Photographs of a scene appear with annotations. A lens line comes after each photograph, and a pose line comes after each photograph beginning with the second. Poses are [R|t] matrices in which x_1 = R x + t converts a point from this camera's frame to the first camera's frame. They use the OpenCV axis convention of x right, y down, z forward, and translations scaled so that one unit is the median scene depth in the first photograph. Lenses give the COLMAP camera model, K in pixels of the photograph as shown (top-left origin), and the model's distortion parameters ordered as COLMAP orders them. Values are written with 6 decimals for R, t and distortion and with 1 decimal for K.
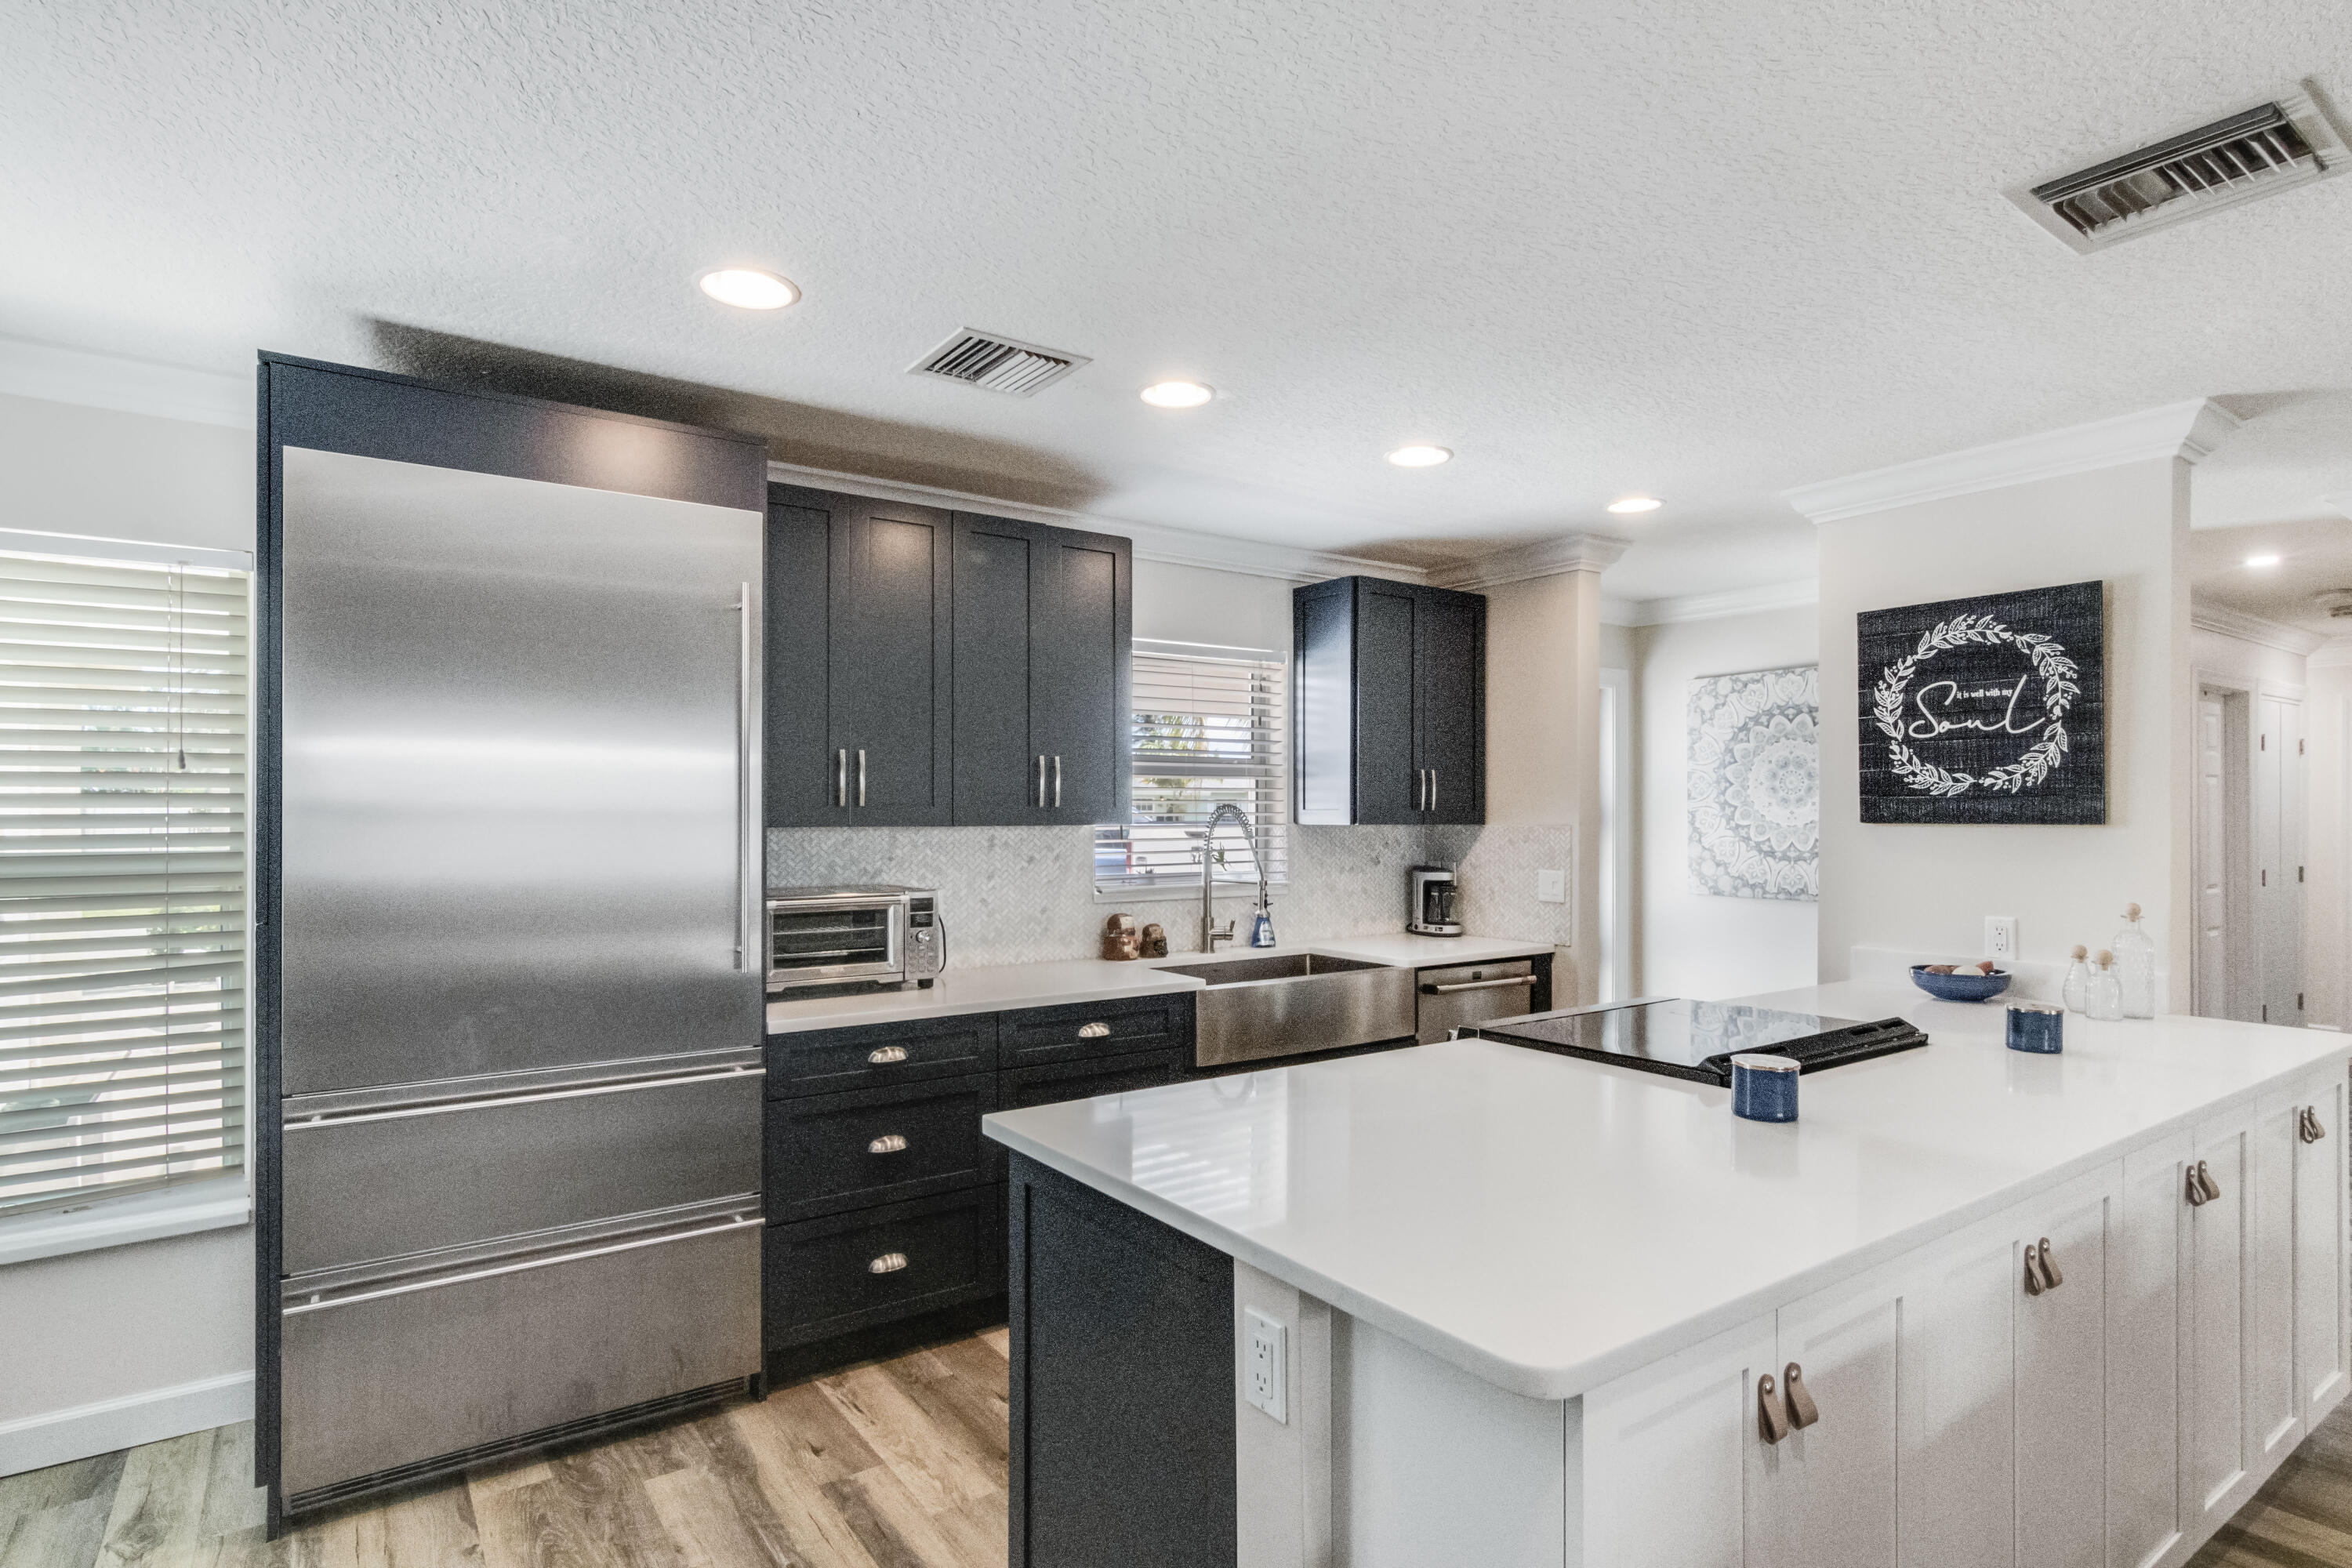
lens RADIAL K [[1190.3, 0, 1176.0], [0, 1190.3, 784.0], [0, 0, 1]] dist [-0.001462, -0.017184]
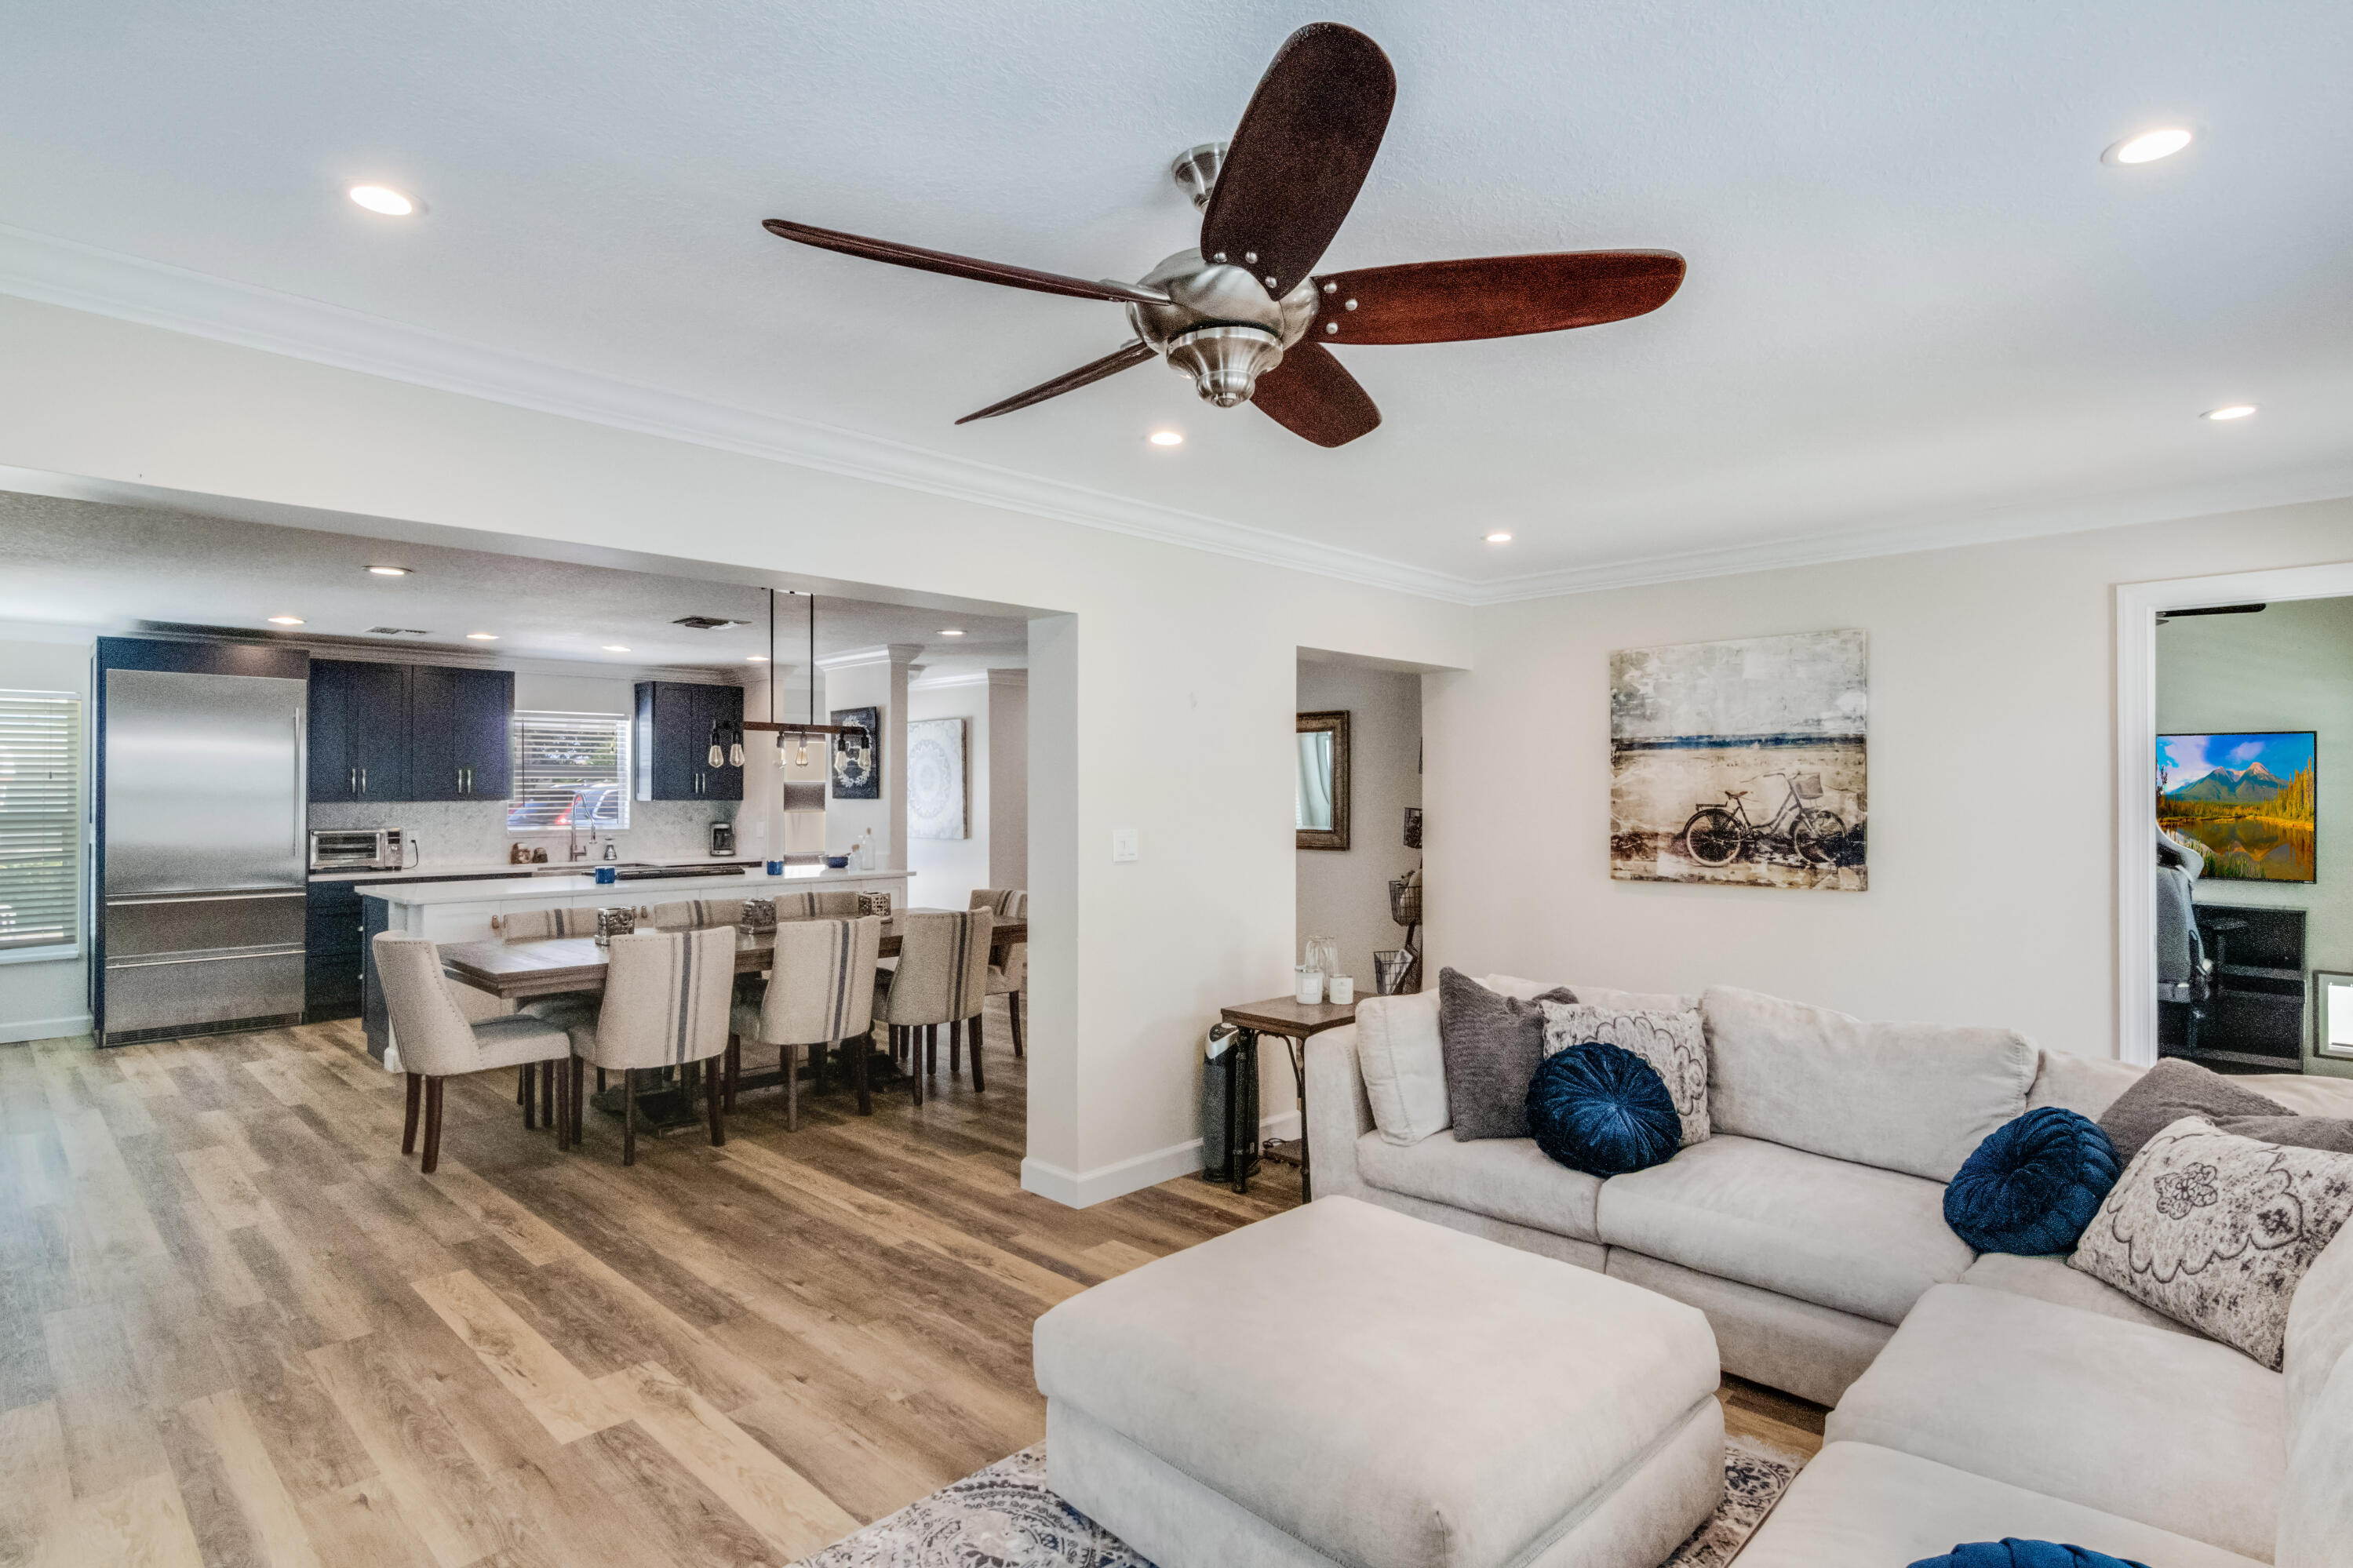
lens RADIAL K [[1201.2, 0, 1172.1], [0, 1201.2, 786.1], [0, 0, 1]] dist [-0.000841, -0.000147]
pose [[0.986705, -0.000749, 0.162519, 0.902130], [-0.002042, 0.999853, 0.017008, -0.036906], [-0.162508, -0.017114, 0.986559, -1.569328]]
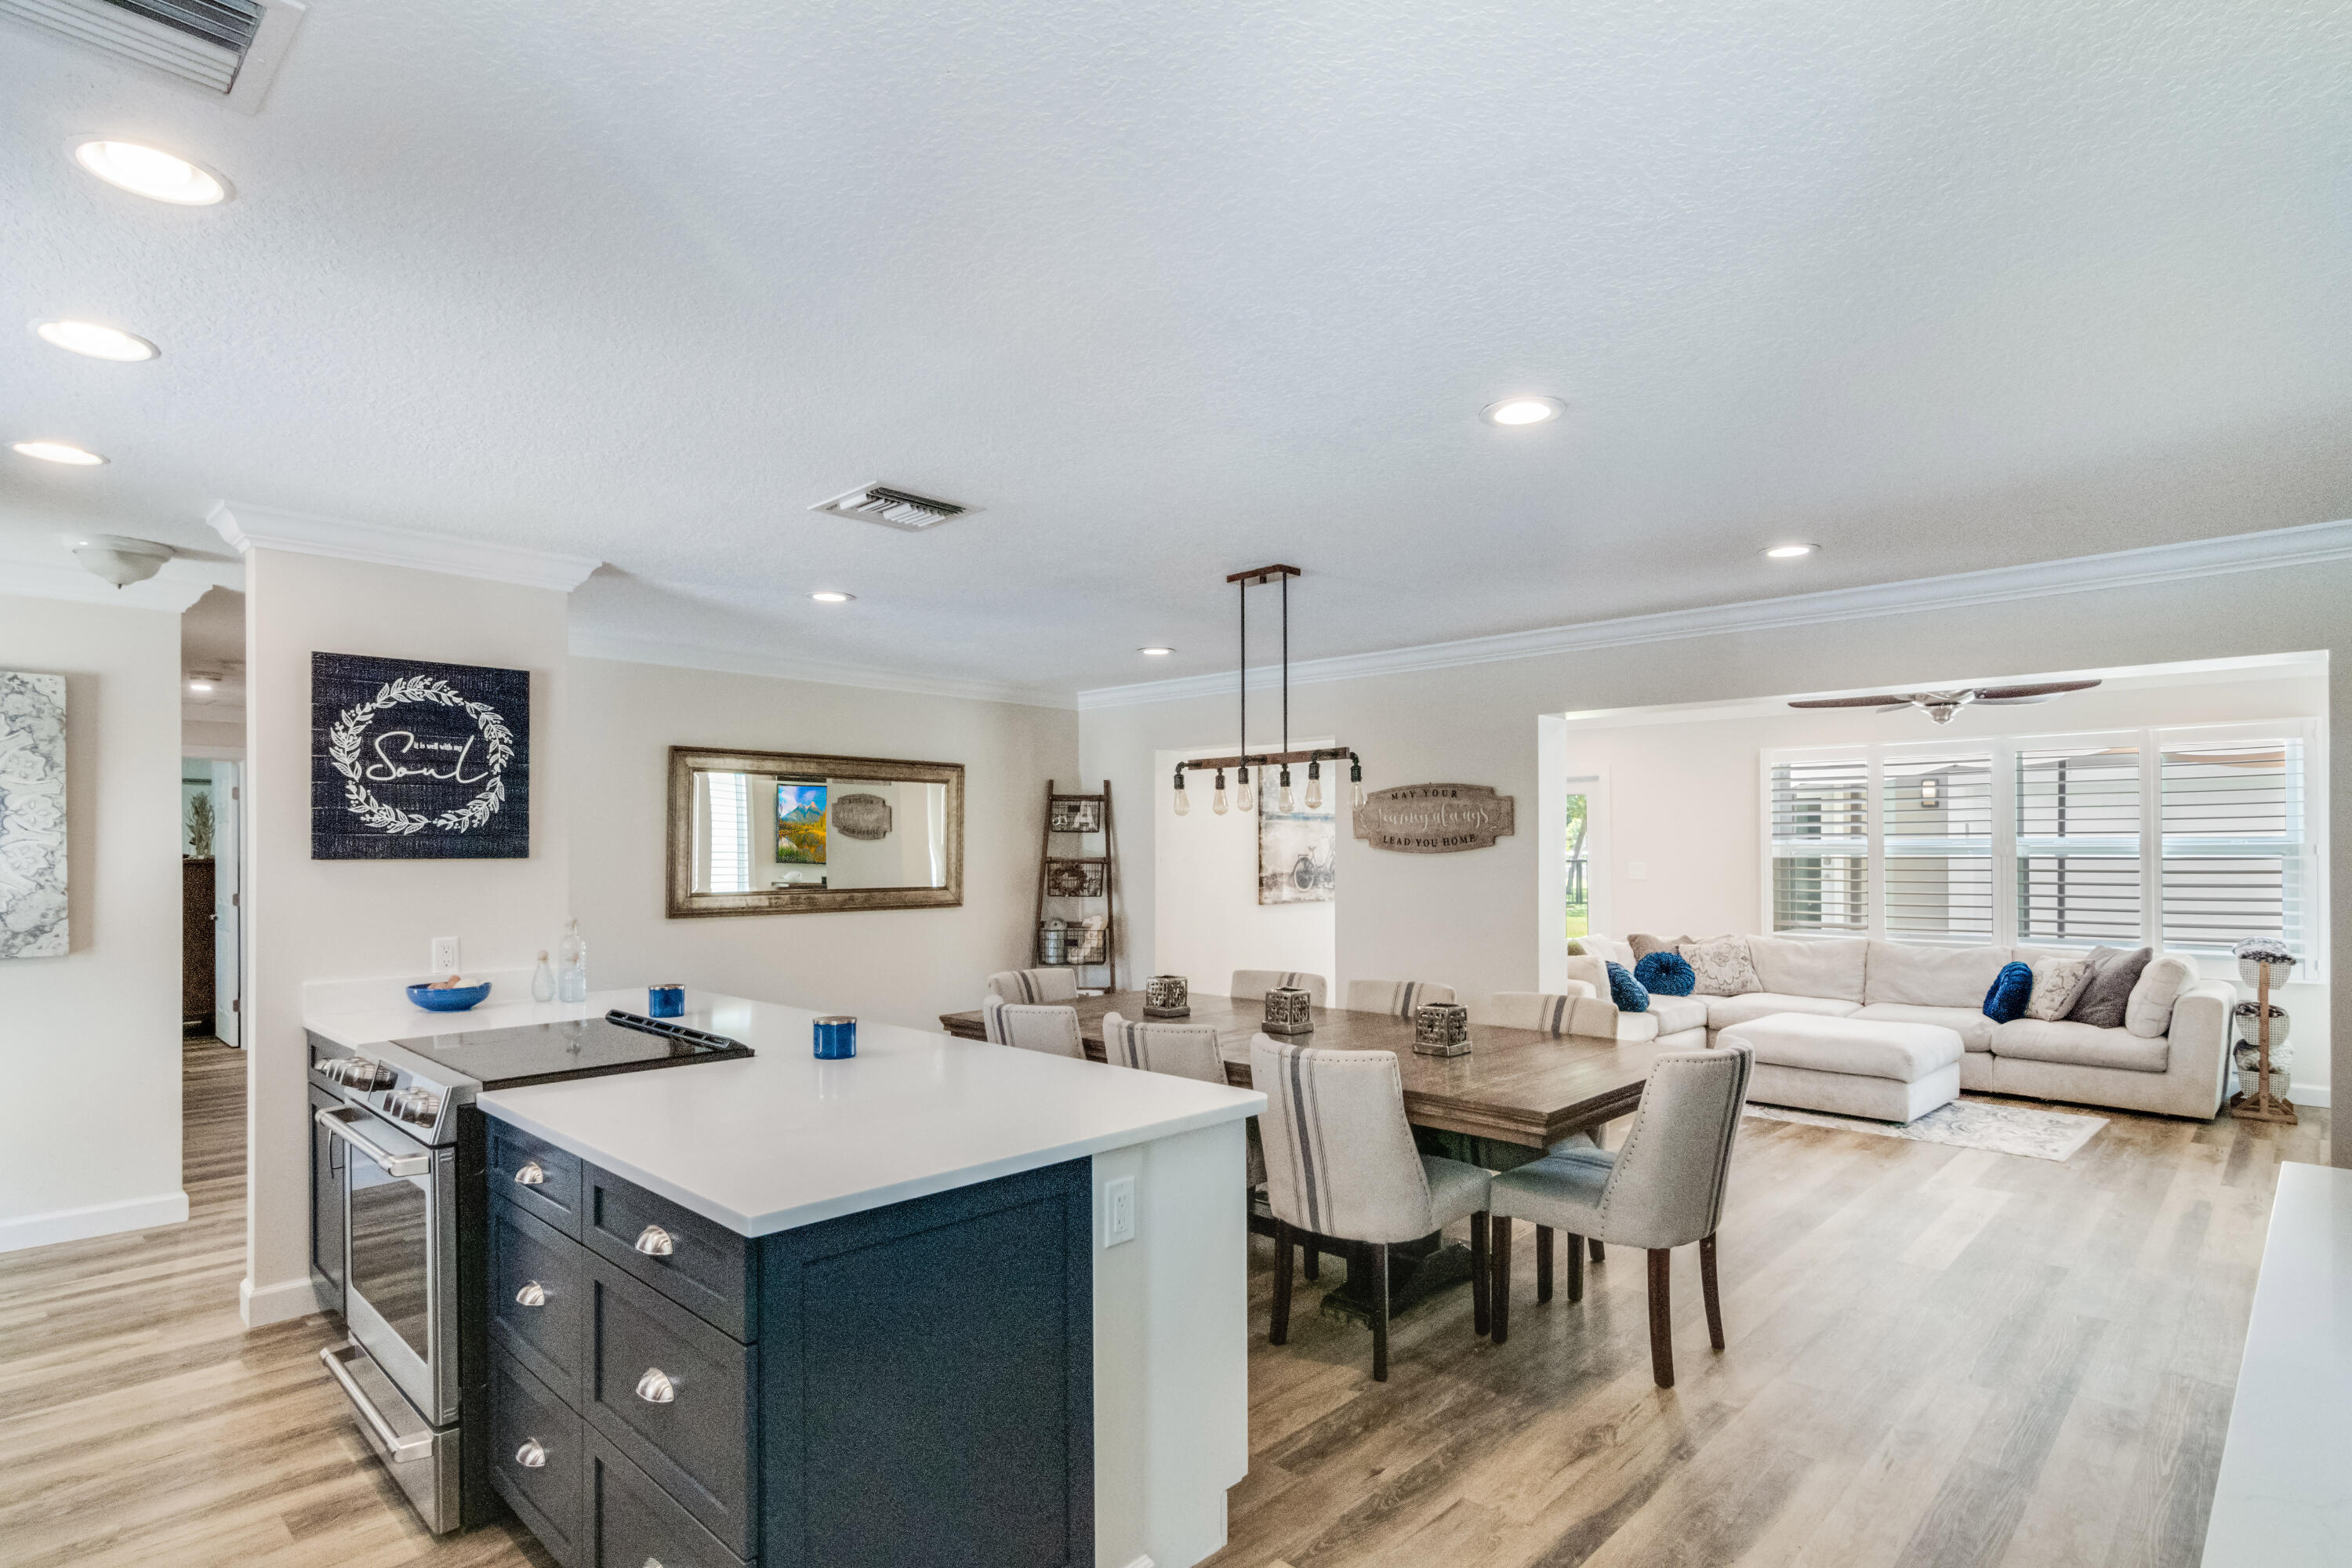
lens RADIAL K [[1200.9, 0, 1171.6], [0, 1200.9, 786.1], [0, 0, 1]] dist [-0.000841, -0.000147]
pose [[-0.184239, 0.051871, 0.981512, -0.592984], [-0.020931, 0.998173, -0.056681, 0.013698], [-0.982659, -0.030987, -0.182817, 0.496268]]
